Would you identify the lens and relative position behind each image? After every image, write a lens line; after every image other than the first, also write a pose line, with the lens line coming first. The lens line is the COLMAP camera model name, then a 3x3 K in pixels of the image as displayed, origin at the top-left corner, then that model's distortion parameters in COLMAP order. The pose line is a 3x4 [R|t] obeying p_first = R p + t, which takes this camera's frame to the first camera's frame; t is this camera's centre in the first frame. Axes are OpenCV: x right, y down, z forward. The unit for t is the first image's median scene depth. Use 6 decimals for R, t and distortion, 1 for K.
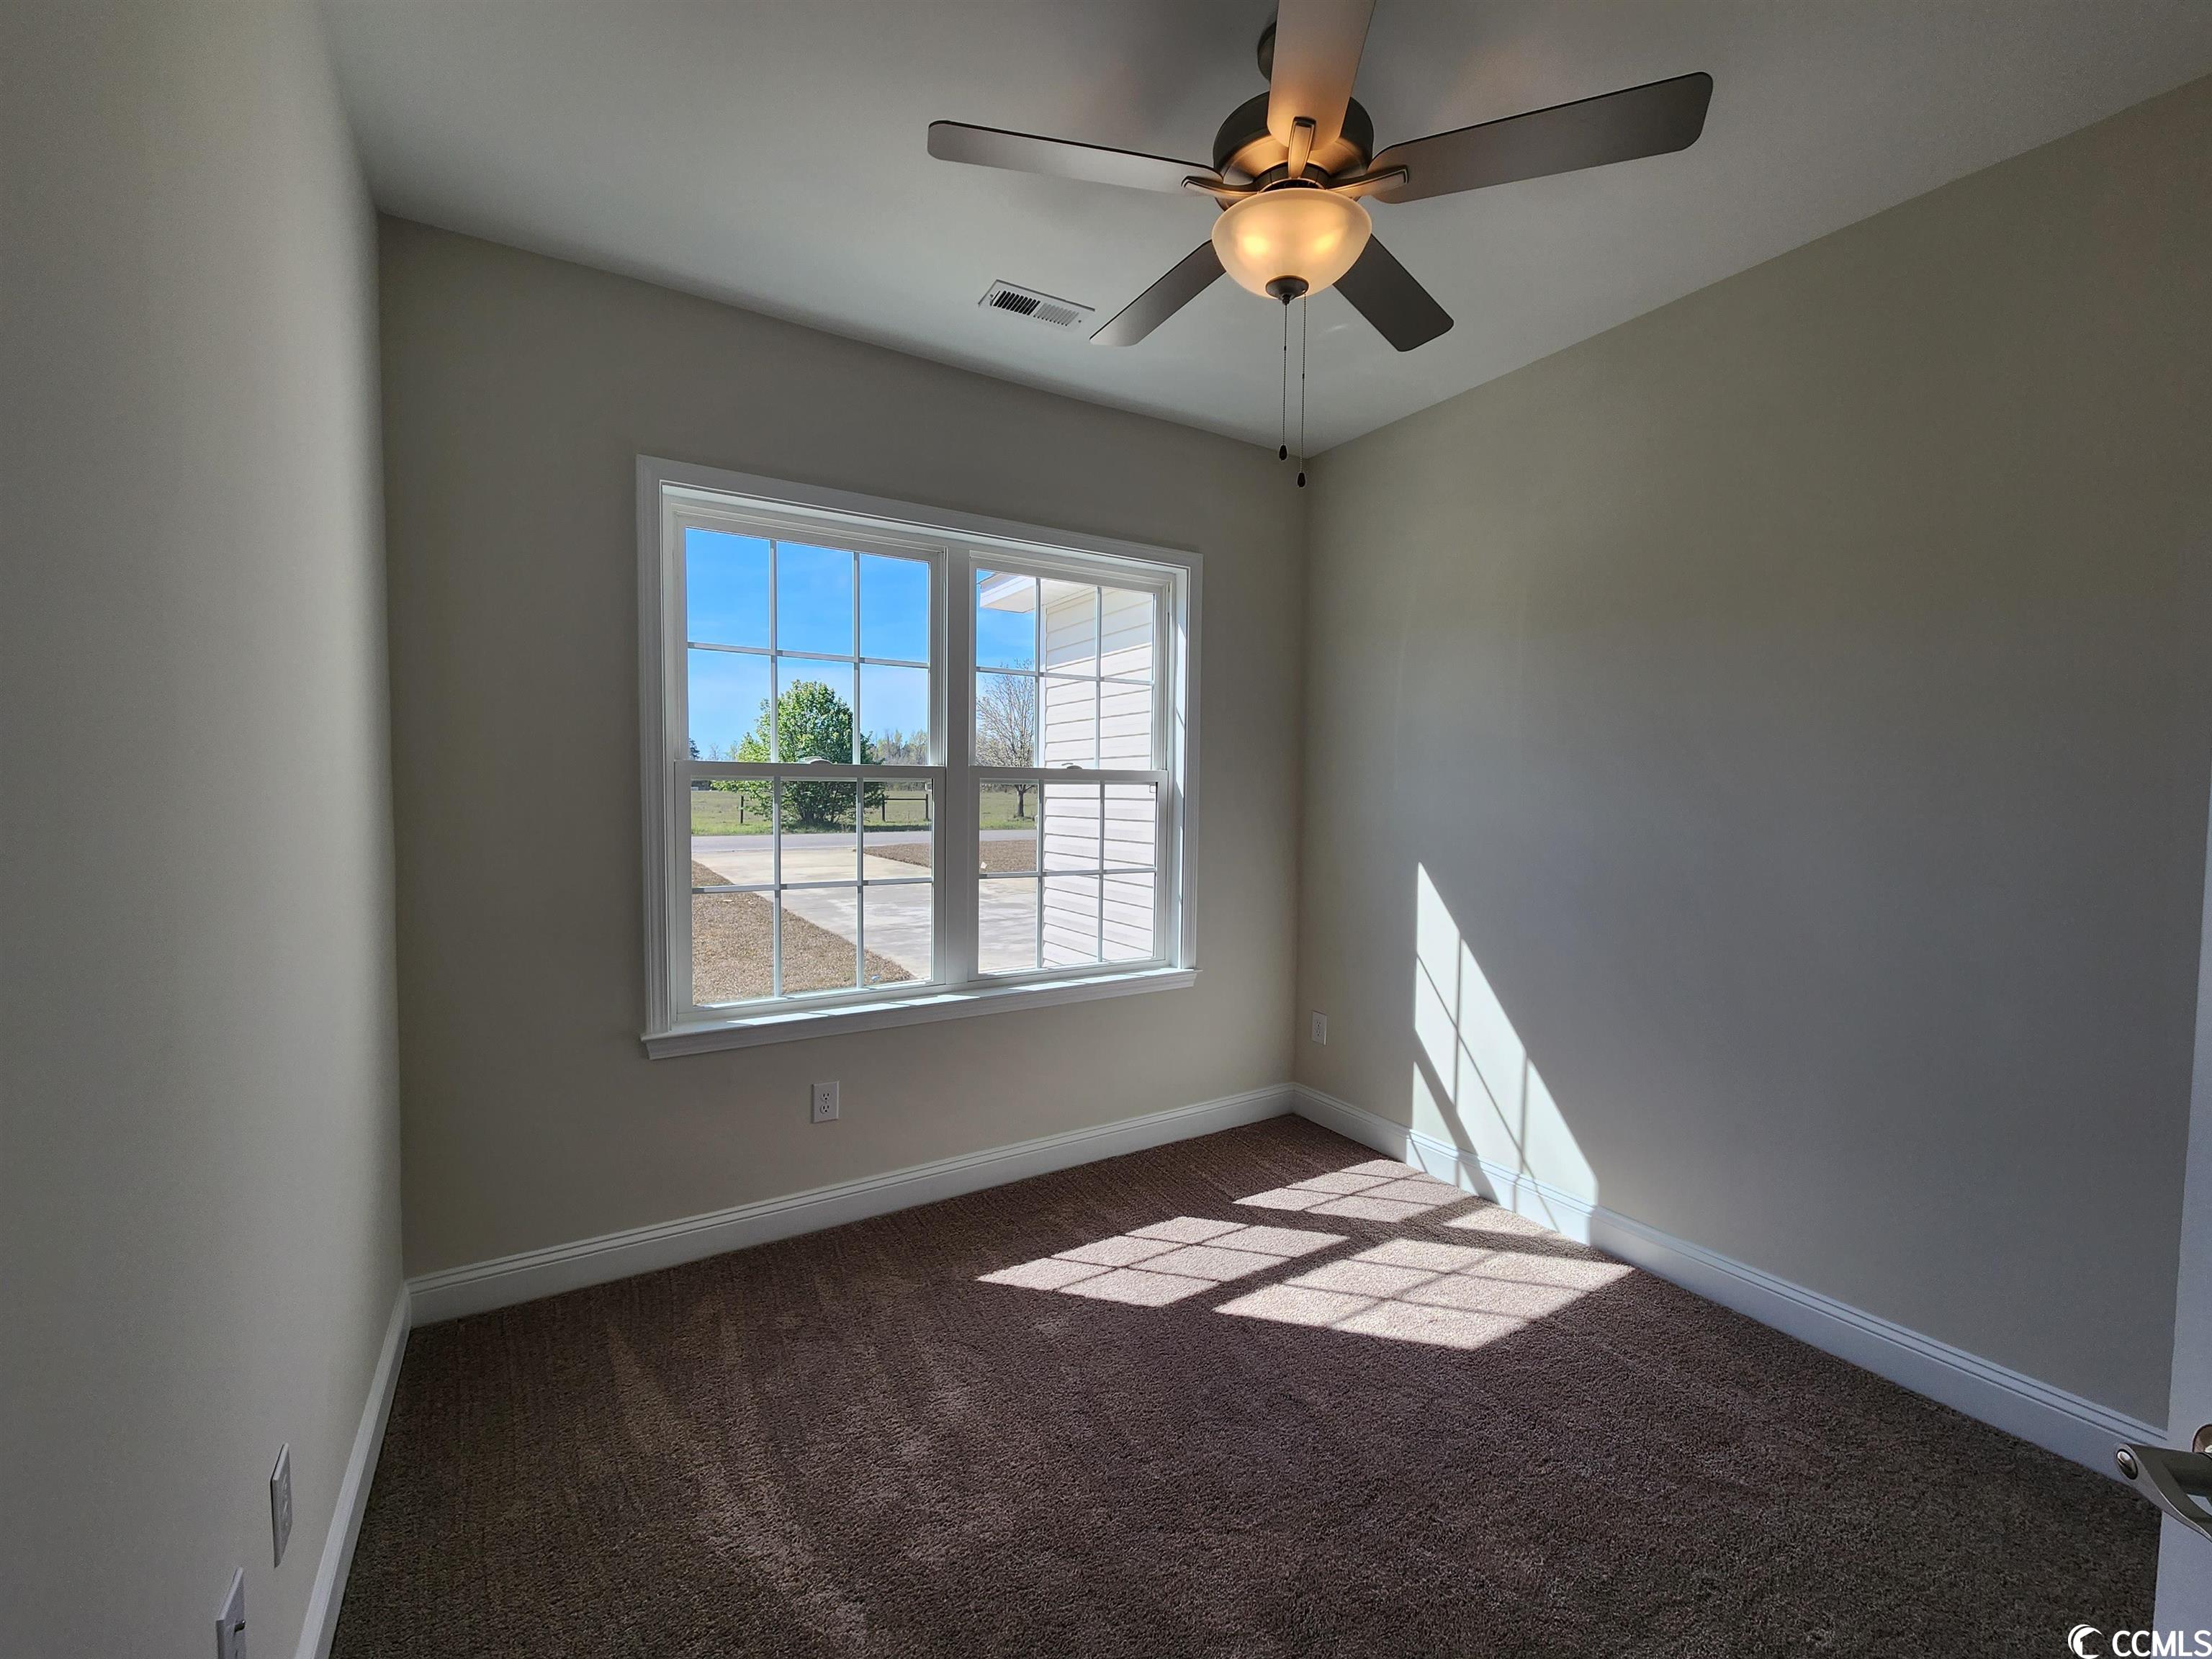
lens RADIAL K [[891.7, 0, 1106.0], [0, 891.7, 829.5], [0, 0, 1]] dist [-0.046632, -0.005231]
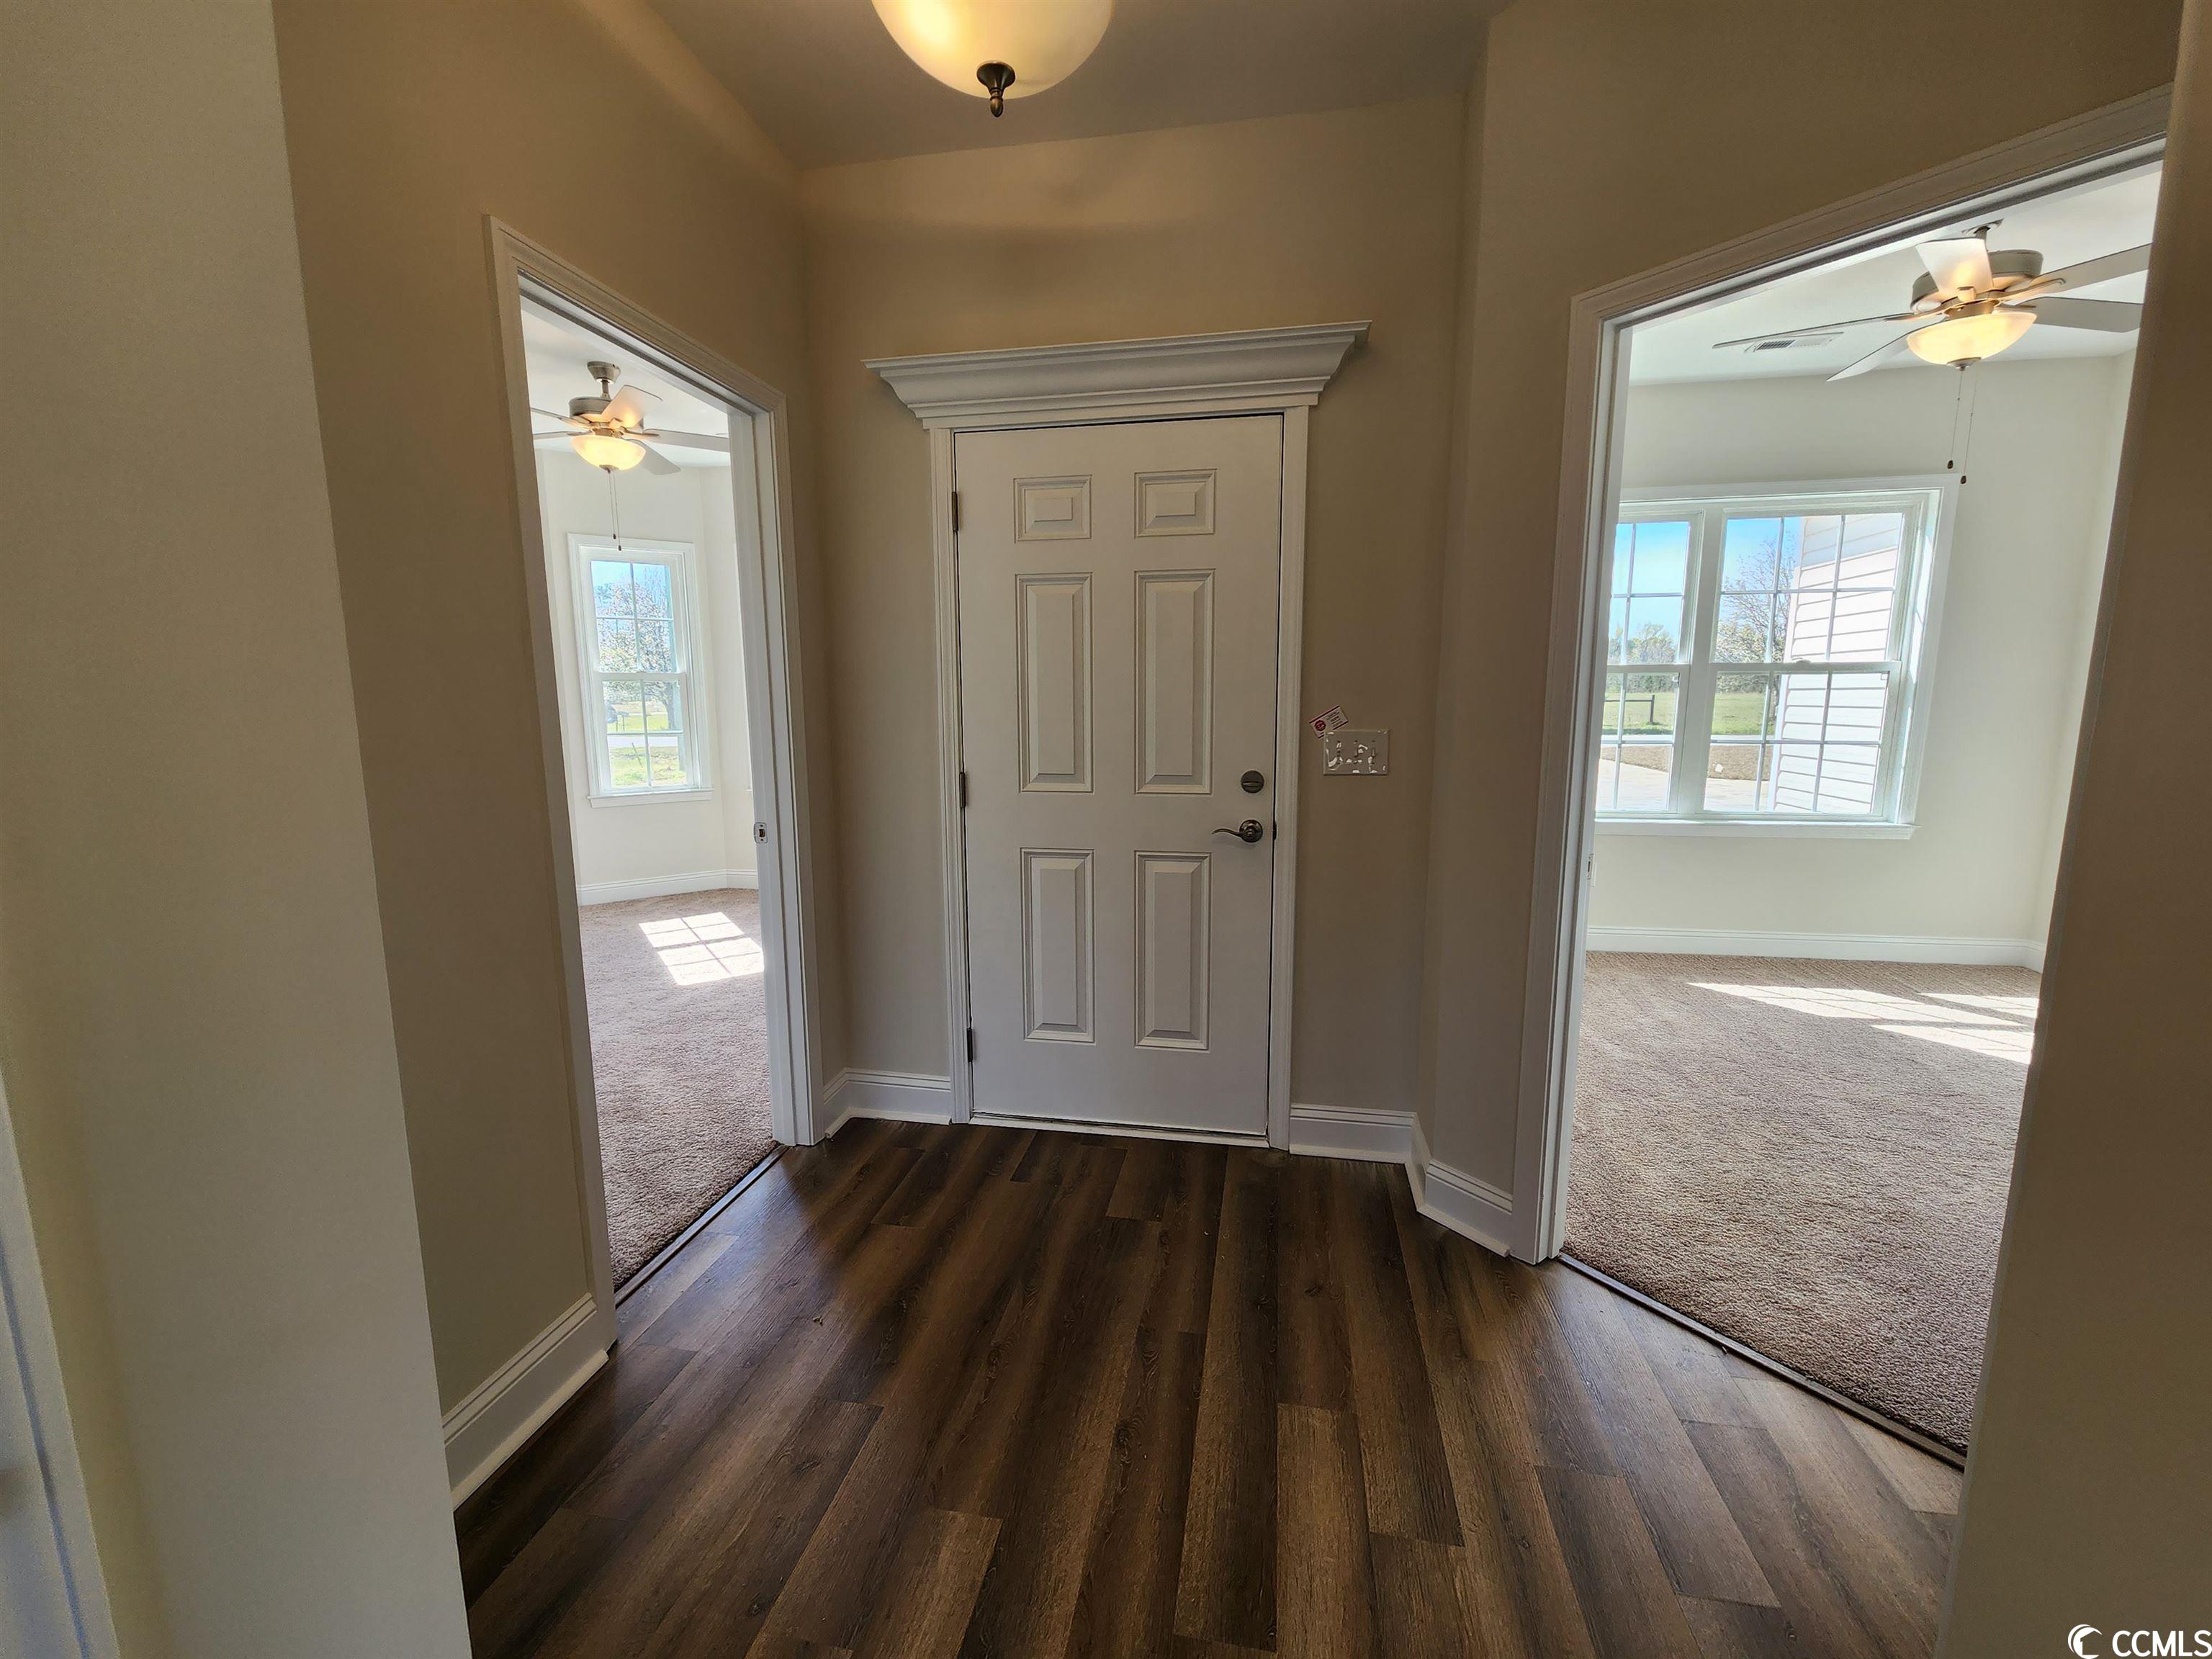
lens RADIAL K [[907.0, 0, 1117.1], [0, 907.0, 828.1], [0, 0, 1]] dist [0.009530, -0.005563]
pose [[0.752042, 0.082942, -0.653876, 0.098791], [-0.016458, 0.994104, 0.107171, 0.046185], [0.658910, -0.069836, 0.748973, -0.673272]]
